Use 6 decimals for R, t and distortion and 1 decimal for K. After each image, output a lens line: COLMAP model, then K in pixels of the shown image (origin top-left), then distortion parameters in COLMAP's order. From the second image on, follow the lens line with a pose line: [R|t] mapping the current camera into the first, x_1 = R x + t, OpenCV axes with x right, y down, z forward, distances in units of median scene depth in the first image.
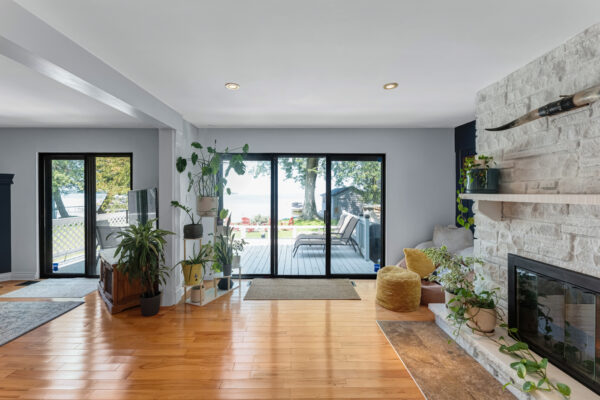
lens RADIAL K [[256.3, 0, 295.7], [0, 256.3, 194.9], [0, 0, 1]] dist [0.000937, -0.001106]
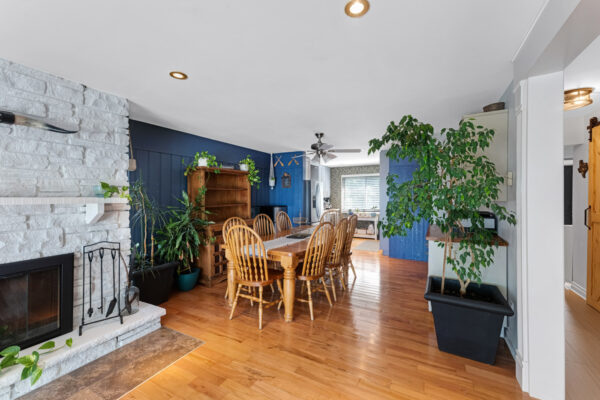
lens RADIAL K [[242.1, 0, 295.7], [0, 242.1, 198.2], [0, 0, 1]] dist [0.030385, -0.003775]
pose [[-0.873746, 0.000974, 0.486381, -0.238350], [0.007084, 0.999917, 0.010724, -0.000511], [-0.486330, 0.012816, -0.873681, 0.550965]]
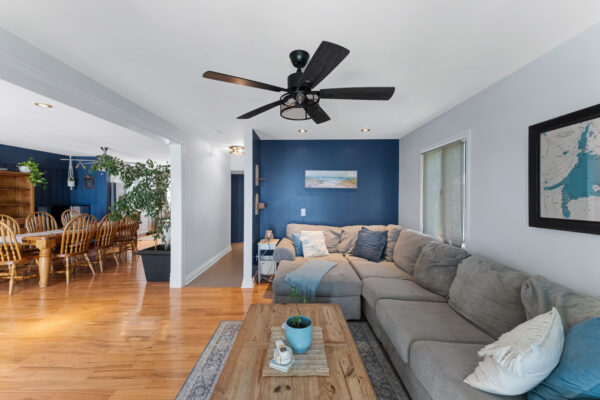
lens RADIAL K [[242.1, 0, 298.1], [0, 242.1, 199.8], [0, 0, 1]] dist [0.030385, -0.003775]
pose [[-0.999793, -0.002215, 0.020208, -0.859650], [-0.001845, 0.999830, 0.018331, -0.006789], [-0.020245, 0.018290, -0.999628, 0.891446]]
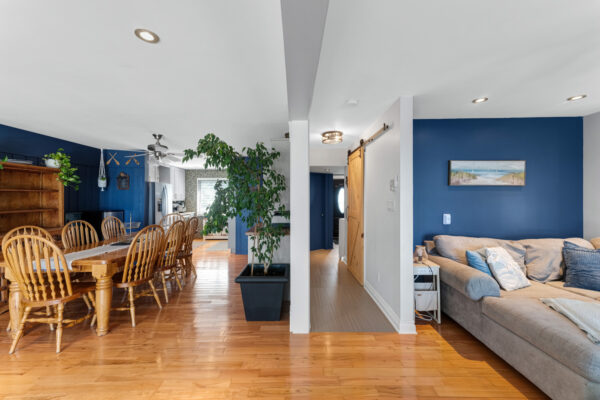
lens RADIAL K [[242.1, 0, 295.5], [0, 242.1, 200.2], [0, 0, 1]] dist [0.030385, -0.003775]
pose [[-0.999993, 0.003489, -0.001662, -0.380209], [0.003475, 0.999956, 0.008757, -0.001117], [0.001692, 0.008751, -0.999960, 0.604269]]
